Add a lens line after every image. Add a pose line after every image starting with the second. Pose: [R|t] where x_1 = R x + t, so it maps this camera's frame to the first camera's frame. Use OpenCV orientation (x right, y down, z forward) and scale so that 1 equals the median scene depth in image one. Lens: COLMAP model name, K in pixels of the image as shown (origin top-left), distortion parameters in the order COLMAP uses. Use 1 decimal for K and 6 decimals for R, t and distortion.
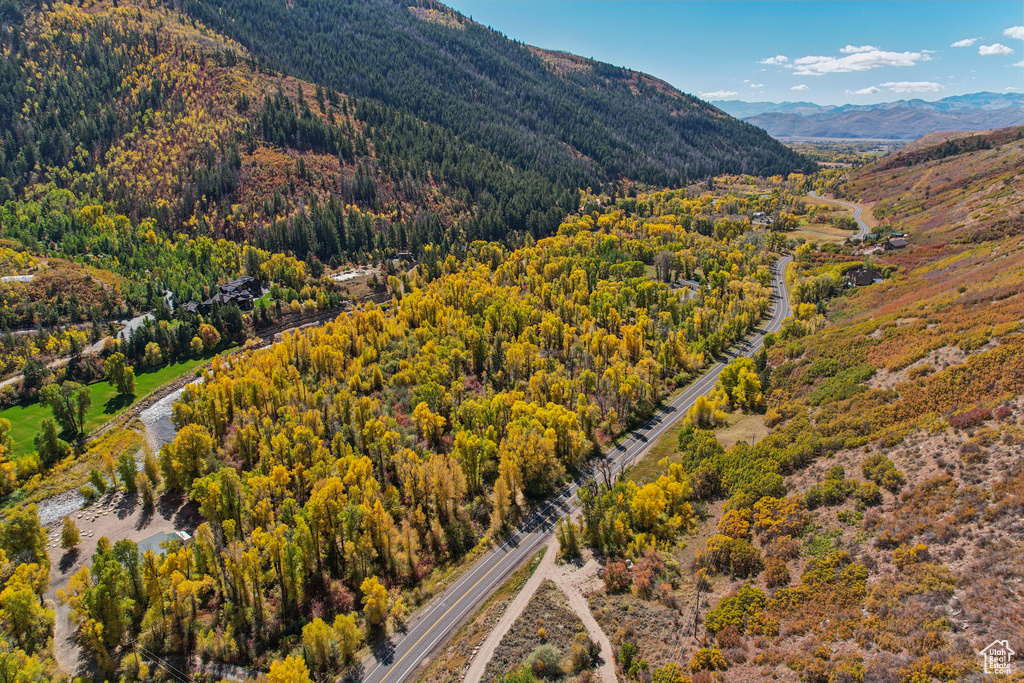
lens RADIAL K [[657.9, 0, 512.0], [0, 657.9, 341.5], [0, 0, 1]] dist [-0.084956, 0.076865]
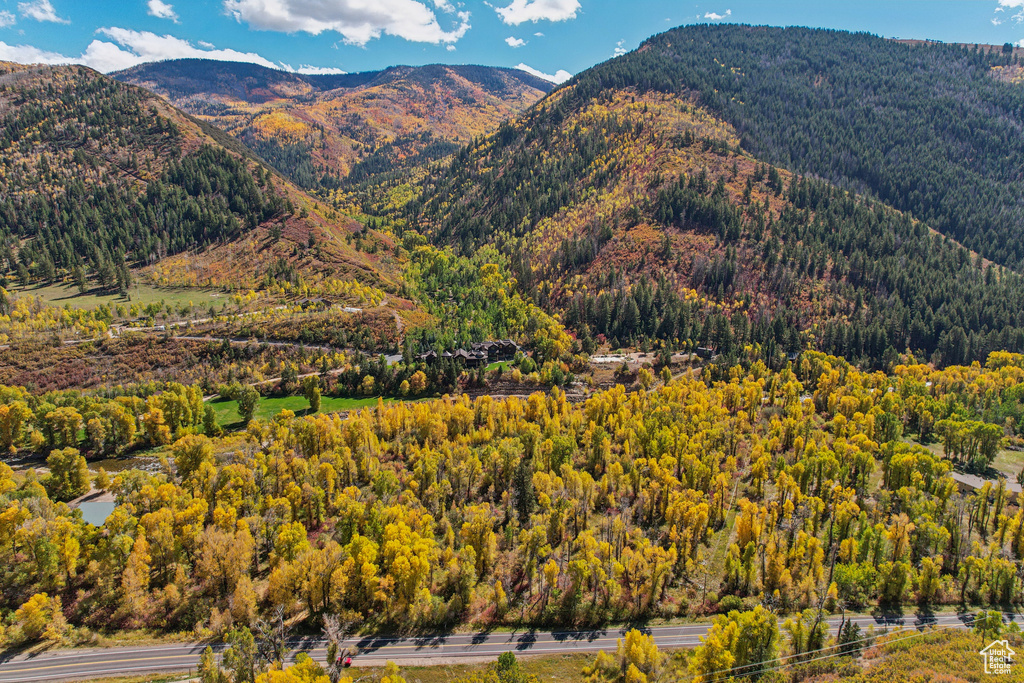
lens RADIAL K [[657.9, 0, 512.0], [0, 657.9, 341.5], [0, 0, 1]] dist [-0.084956, 0.076865]
pose [[0.647802, 0.166323, -0.743431, 0.249074], [-0.250816, 0.968033, -0.001981, -0.060759], [0.719336, 0.187748, 0.668810, 0.179246]]
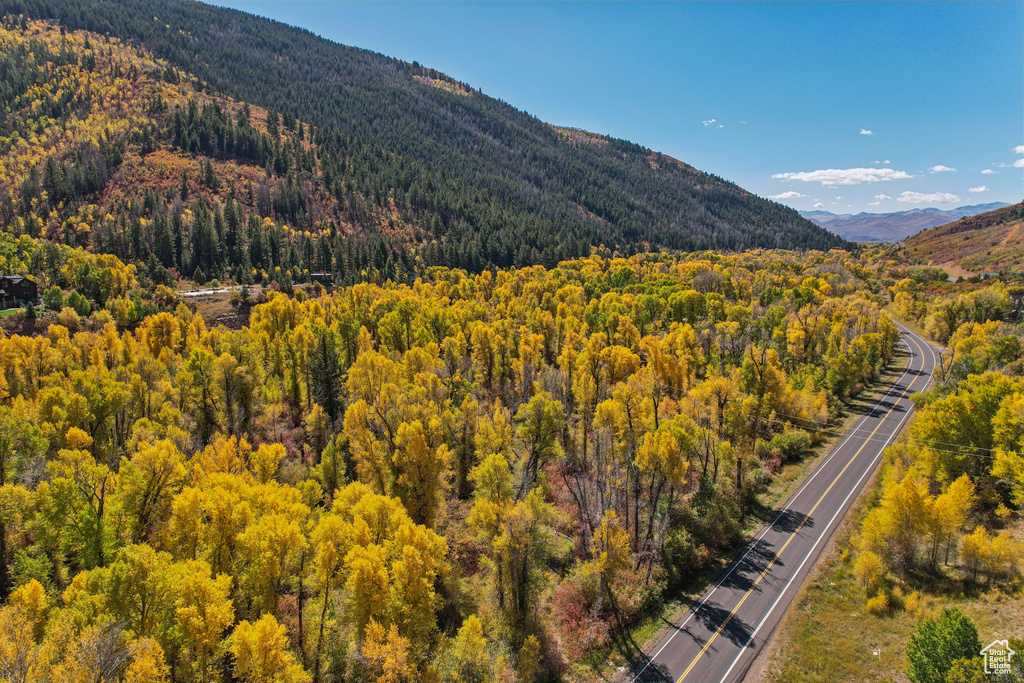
lens RADIAL K [[657.9, 0, 512.0], [0, 657.9, 341.5], [0, 0, 1]] dist [-0.084956, 0.076865]
pose [[0.999411, 0.012171, -0.032079, 0.045103], [-0.016992, 0.987834, -0.154582, 0.028023], [0.029808, 0.155036, 0.987459, 0.273563]]
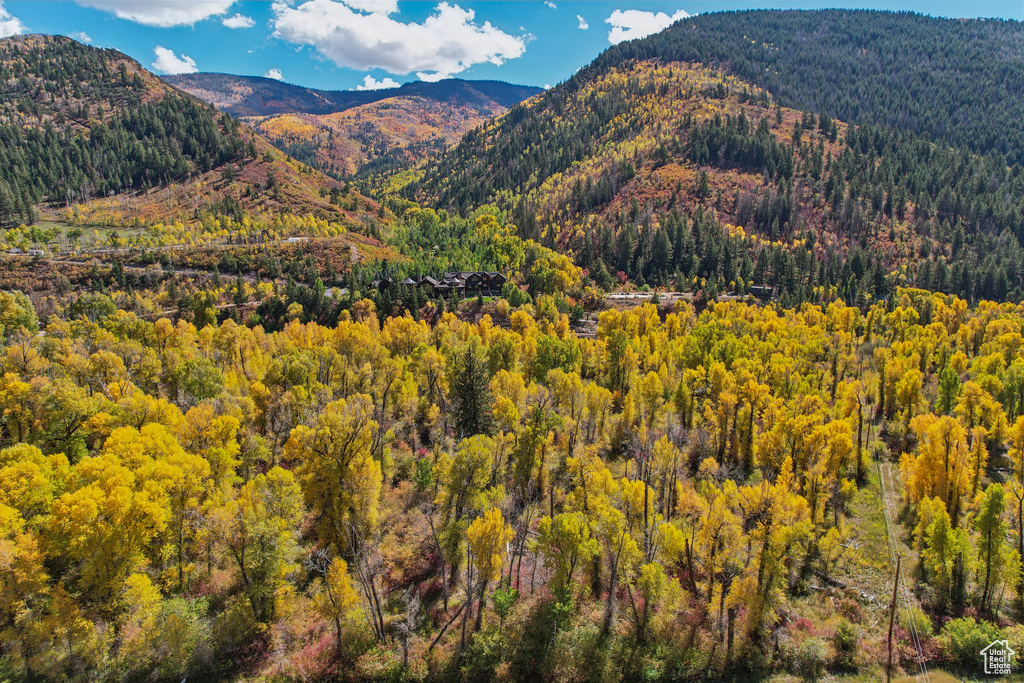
lens RADIAL K [[657.9, 0, 512.0], [0, 657.9, 341.5], [0, 0, 1]] dist [-0.084956, 0.076865]
pose [[0.625281, 0.141813, -0.767407, 0.144806], [-0.259891, 0.965060, -0.033420, 0.002640], [0.735854, 0.220339, 0.640289, 0.327034]]
